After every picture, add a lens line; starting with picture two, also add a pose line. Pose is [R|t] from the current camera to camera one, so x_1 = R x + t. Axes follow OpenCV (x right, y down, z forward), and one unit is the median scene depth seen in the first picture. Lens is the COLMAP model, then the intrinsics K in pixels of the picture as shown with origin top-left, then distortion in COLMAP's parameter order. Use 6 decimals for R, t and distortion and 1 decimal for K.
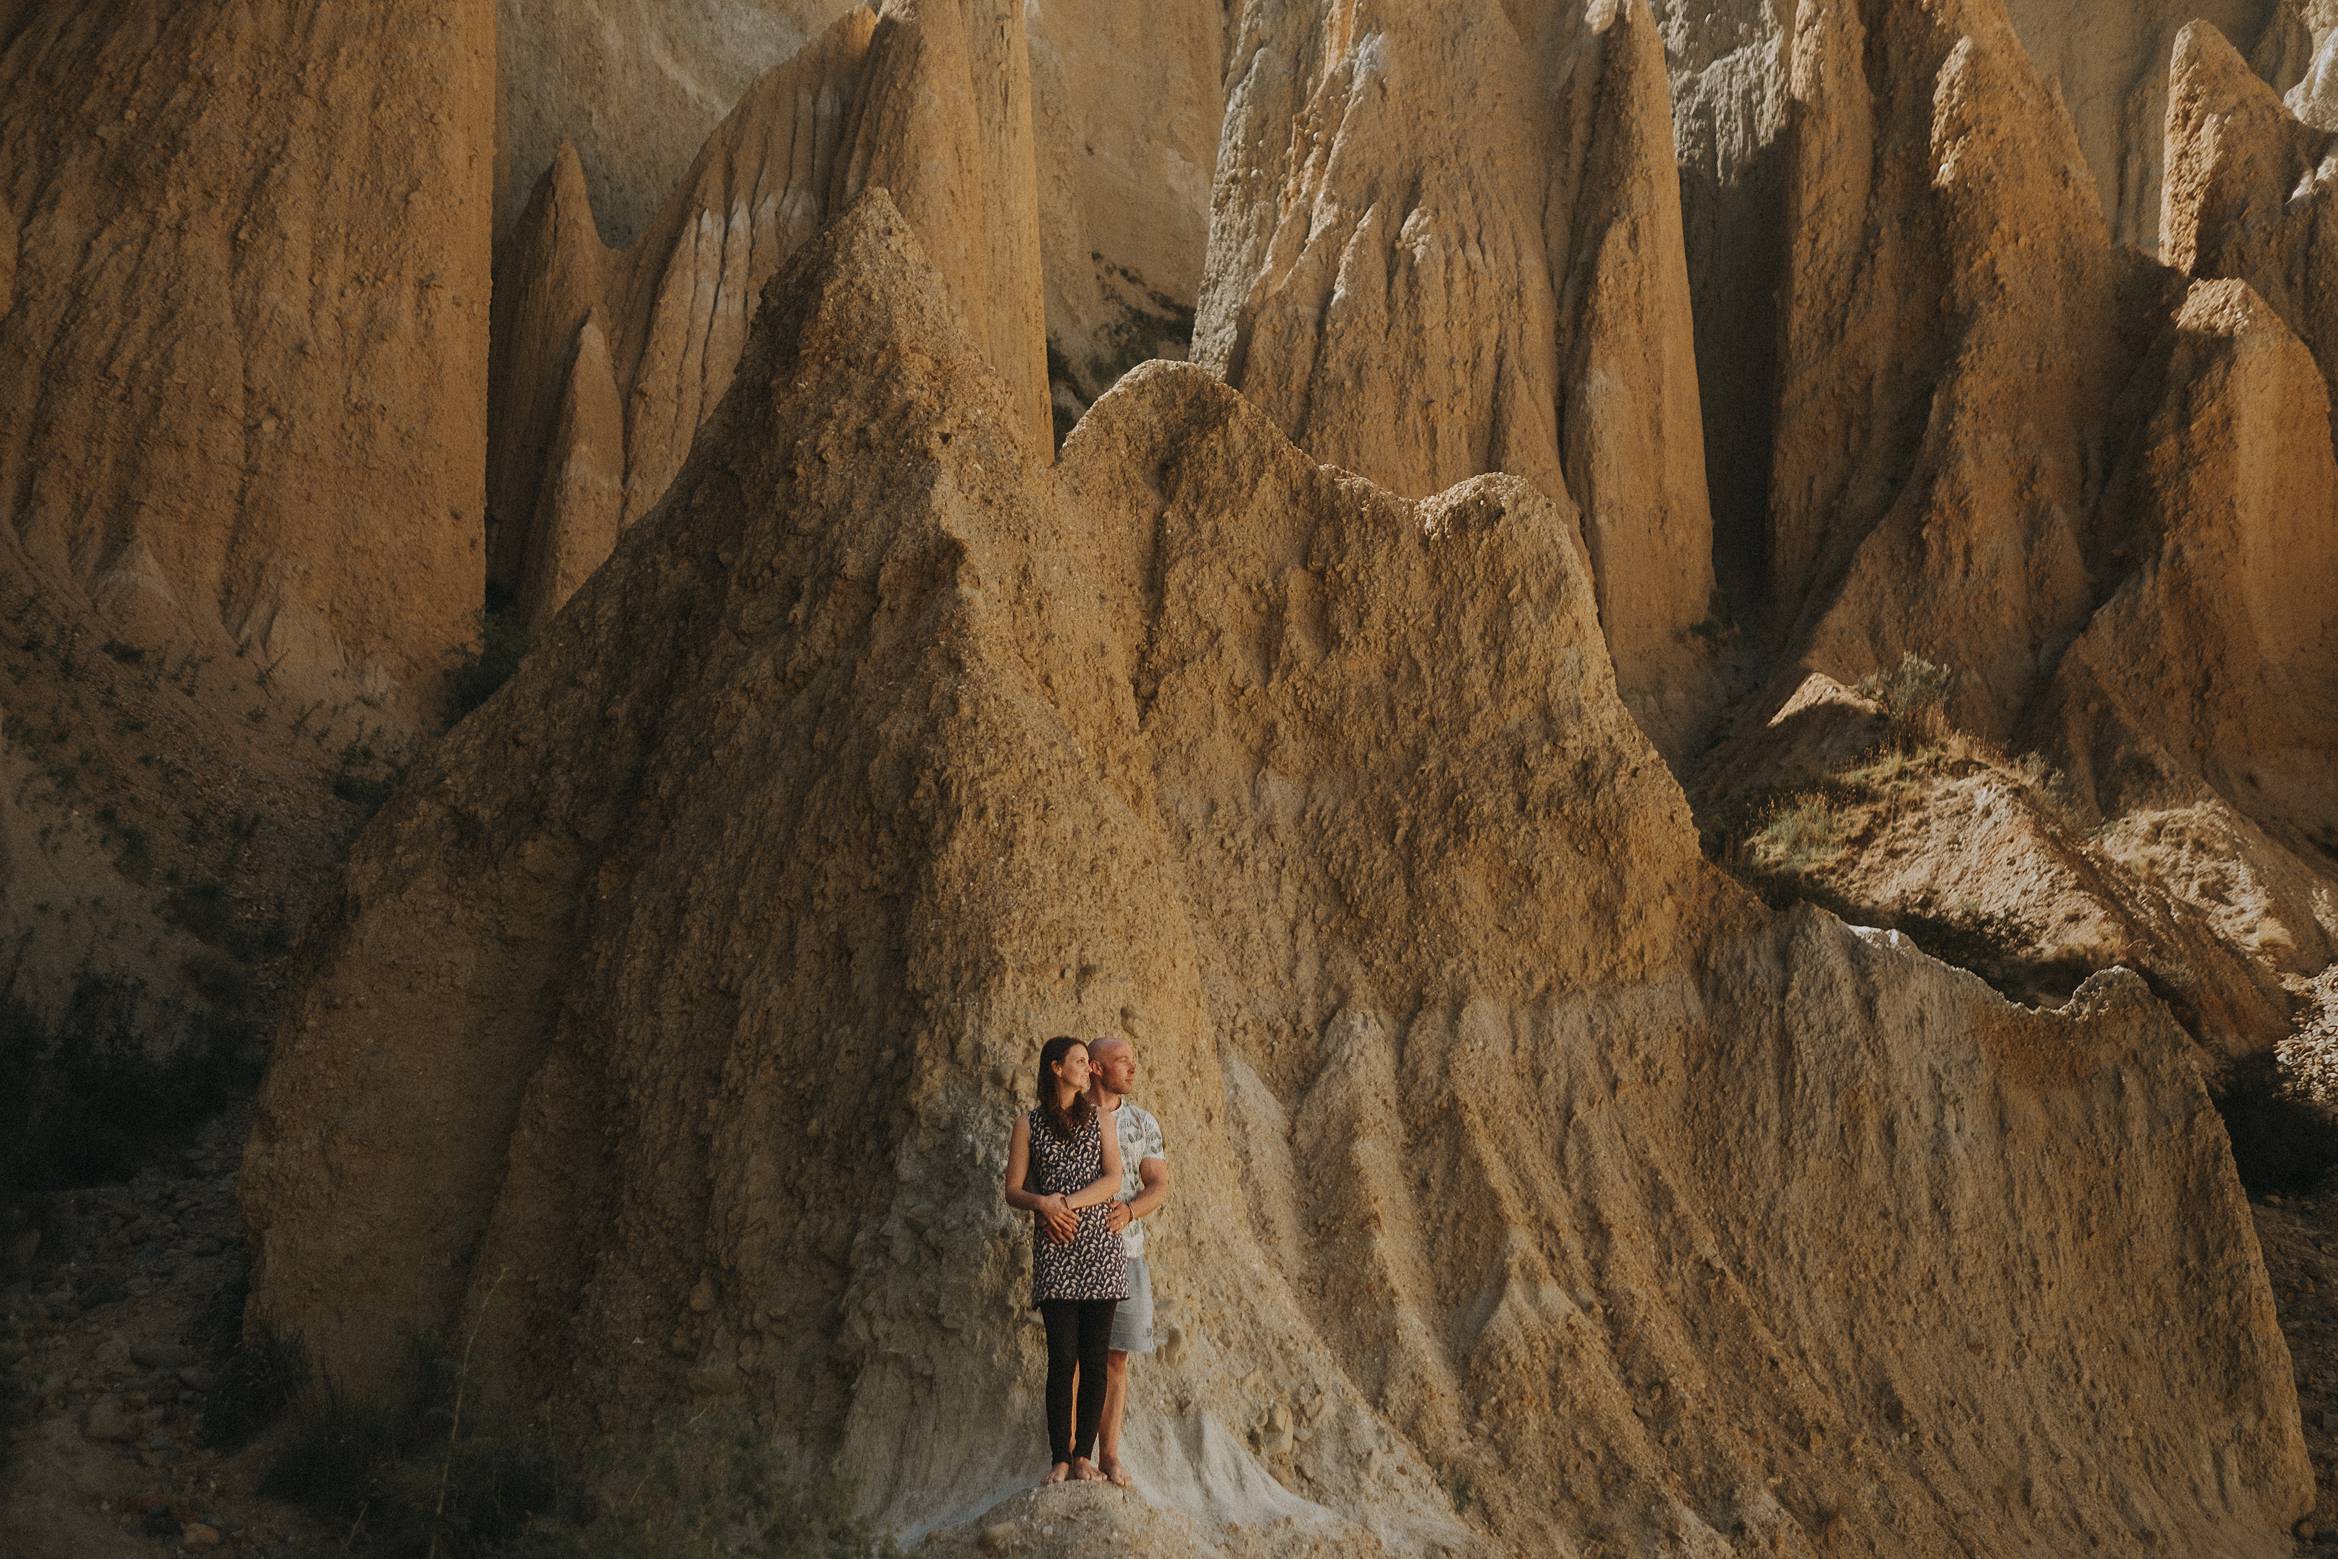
lens RADIAL K [[2313.6, 0, 1169.0], [0, 2313.6, 779.5], [0, 0, 1]] dist [0.001447, 0.008987]
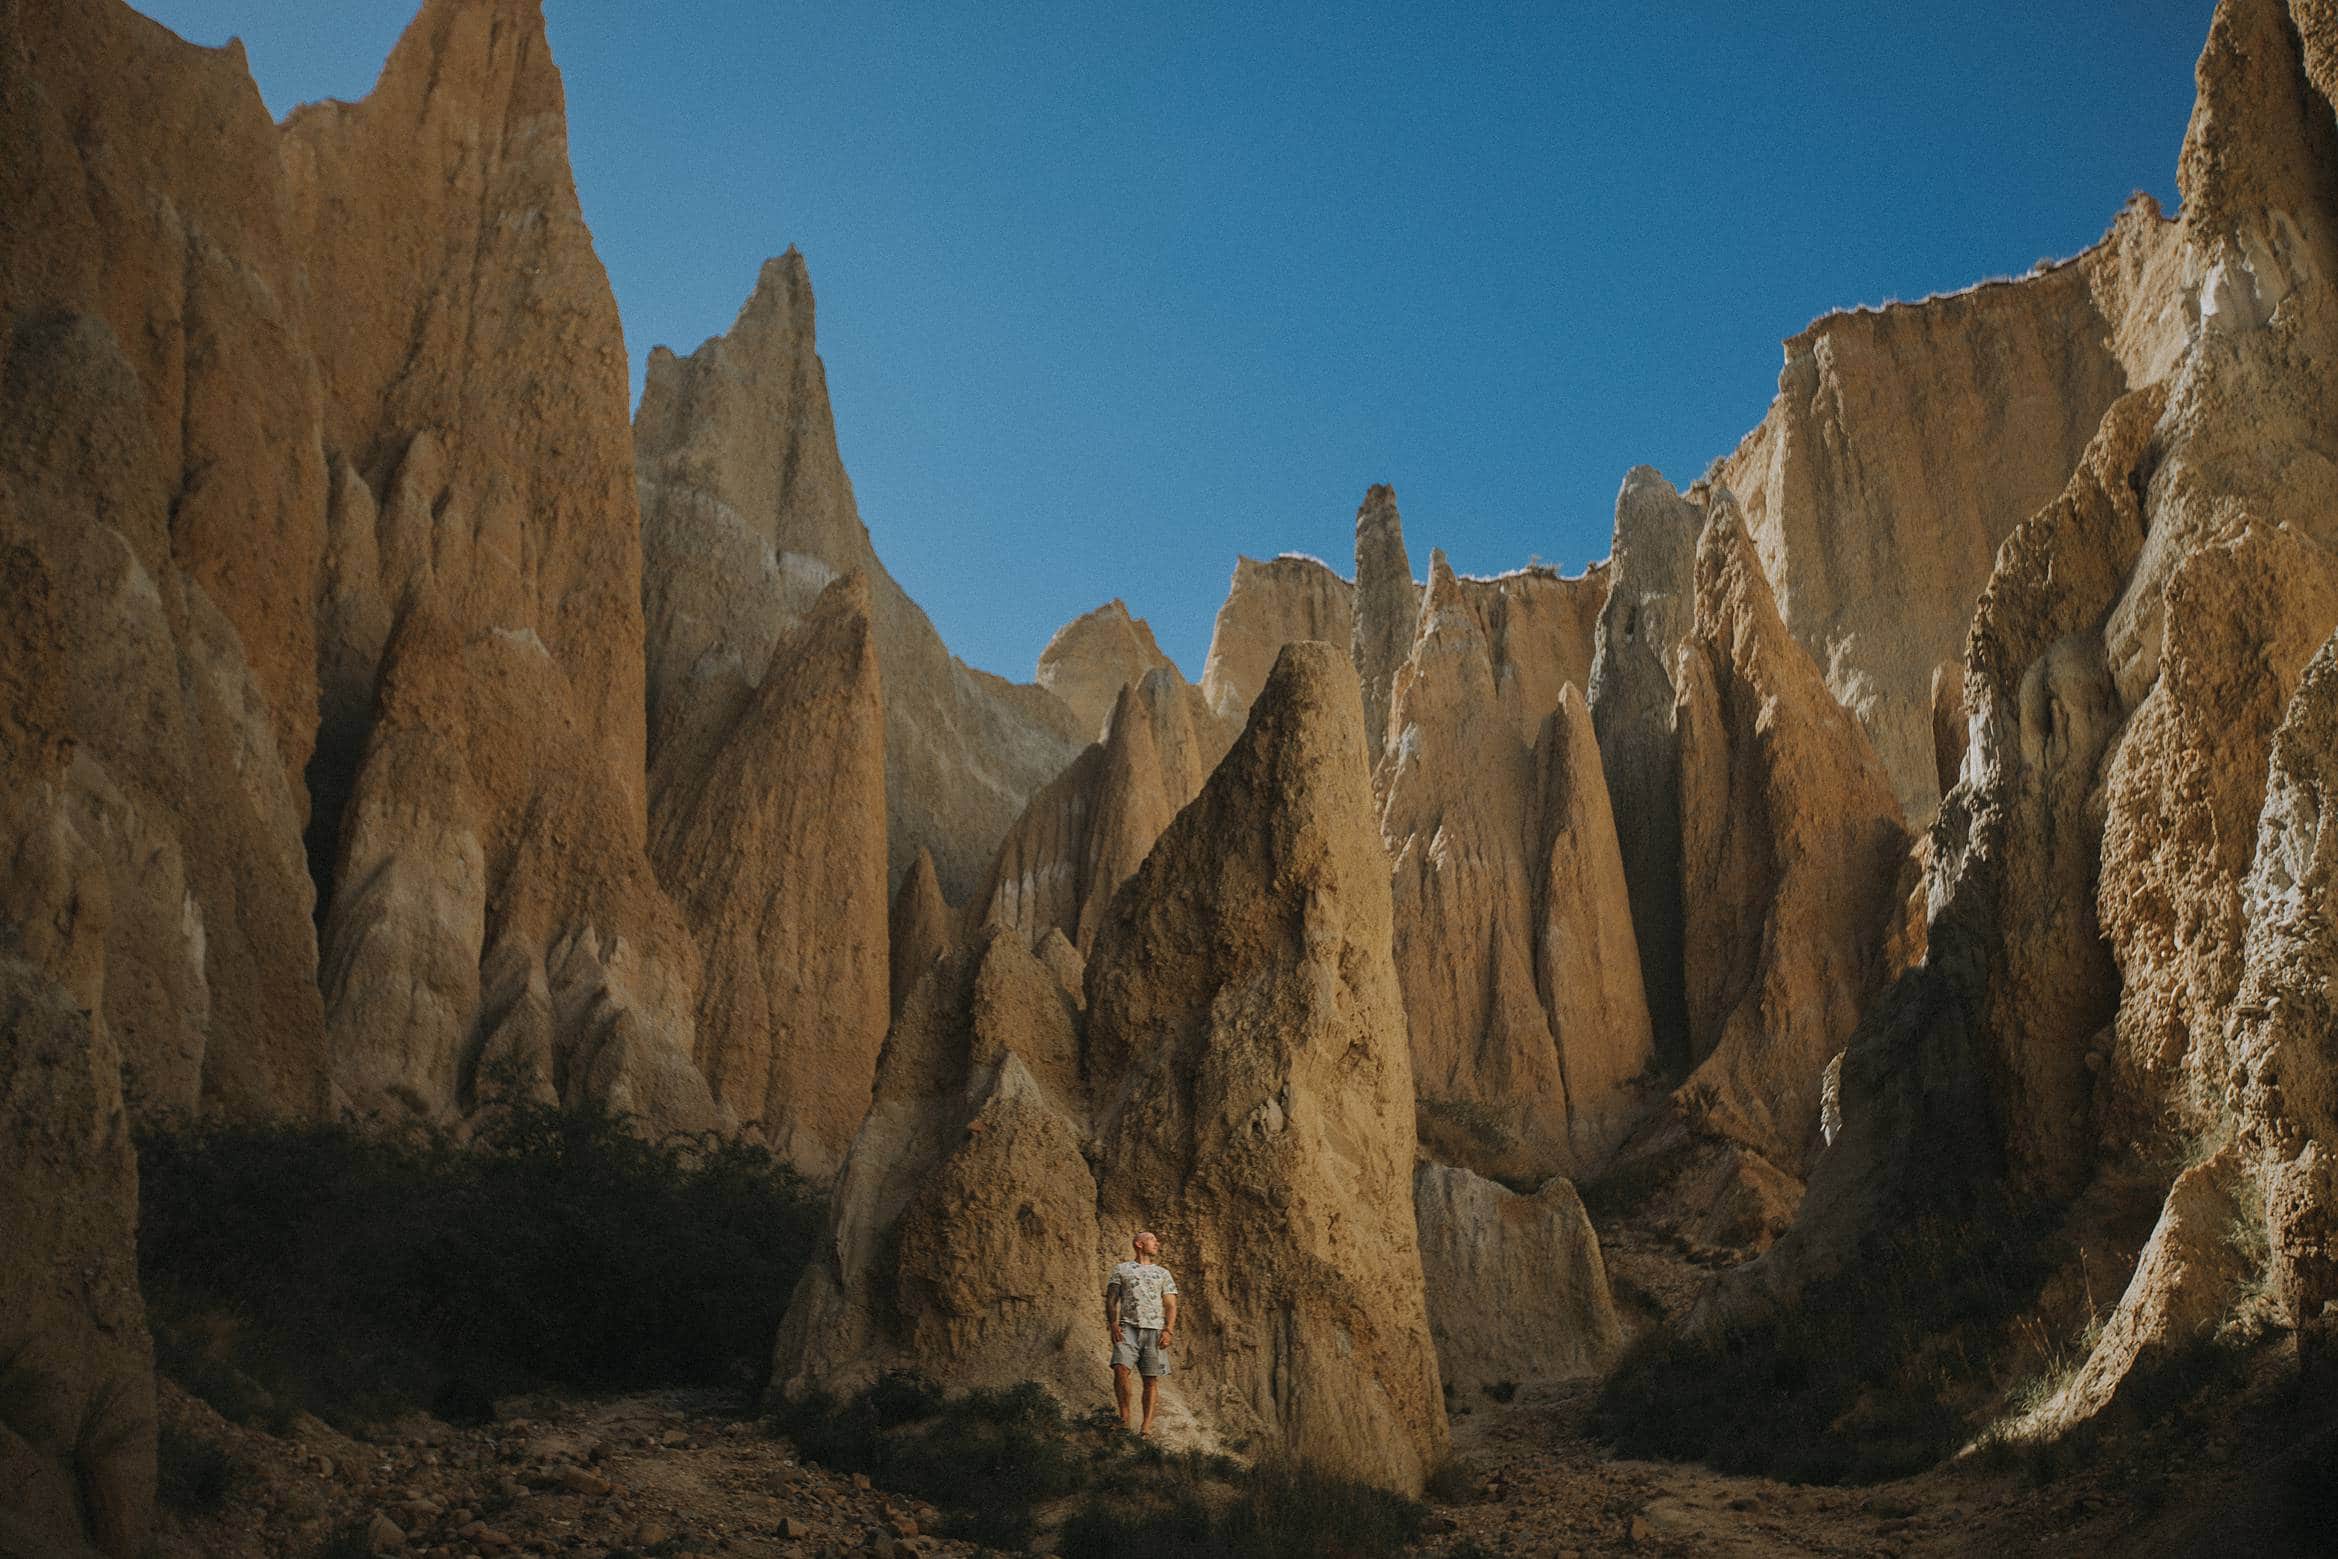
lens RADIAL K [[2313.6, 0, 1169.0], [0, 2313.6, 779.5], [0, 0, 1]] dist [0.001447, 0.008987]
pose [[0.986503, -0.103627, -0.126782, 0.137661], [0.071188, 0.968689, -0.237852, 0.089983], [0.147460, 0.225616, 0.962992, -0.621501]]
